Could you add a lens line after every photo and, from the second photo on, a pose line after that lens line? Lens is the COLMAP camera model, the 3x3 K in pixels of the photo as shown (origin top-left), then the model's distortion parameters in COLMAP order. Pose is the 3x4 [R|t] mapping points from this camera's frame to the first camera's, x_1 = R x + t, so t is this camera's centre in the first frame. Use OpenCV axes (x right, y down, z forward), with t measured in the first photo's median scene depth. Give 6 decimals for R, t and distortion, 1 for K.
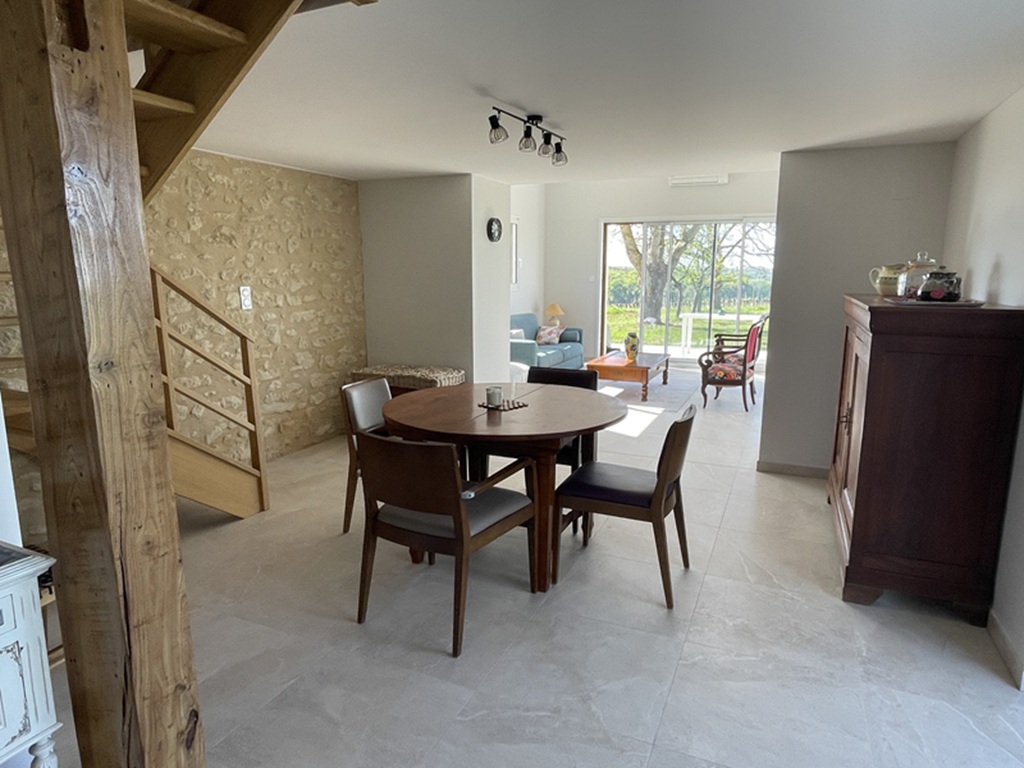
lens RADIAL K [[632.4, 0, 511.9], [0, 632.4, 384.3], [0, 0, 1]] dist [-0.002029, -0.000240]
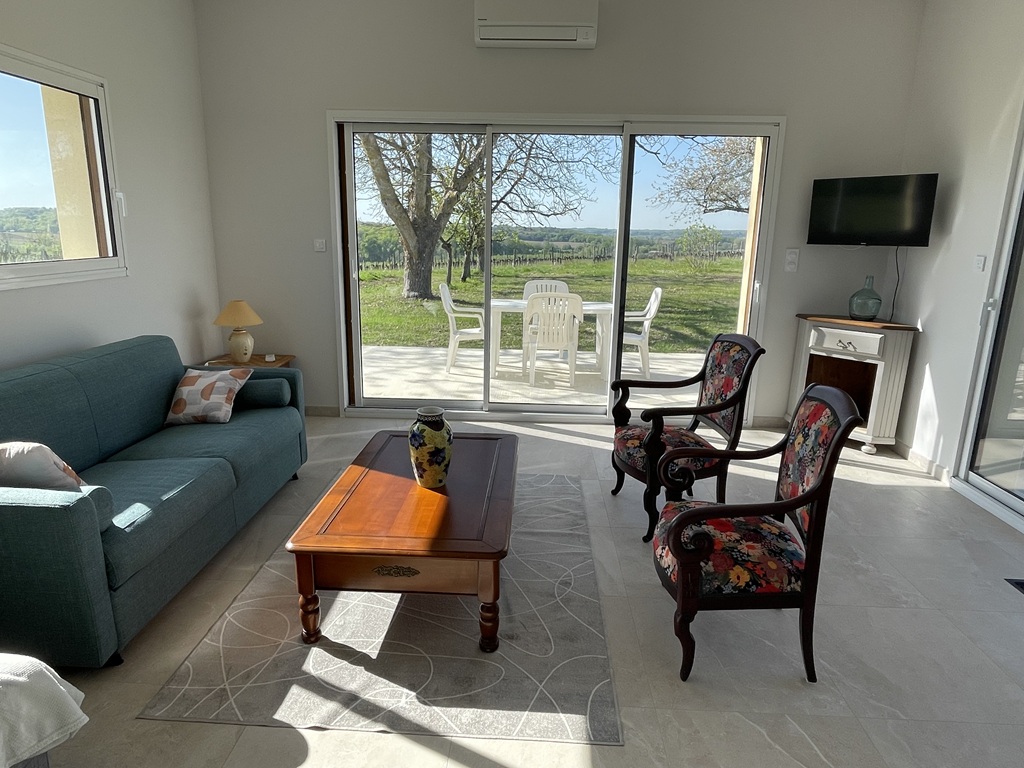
lens RADIAL K [[632.4, 0, 514.0], [0, 632.4, 383.8], [0, 0, 1]] dist [-0.002029, -0.000240]
pose [[0.928730, -0.074395, 0.363215, 0.082512], [0.050681, 0.995940, 0.074403, -0.091607], [-0.367276, -0.050693, 0.928730, 0.504271]]
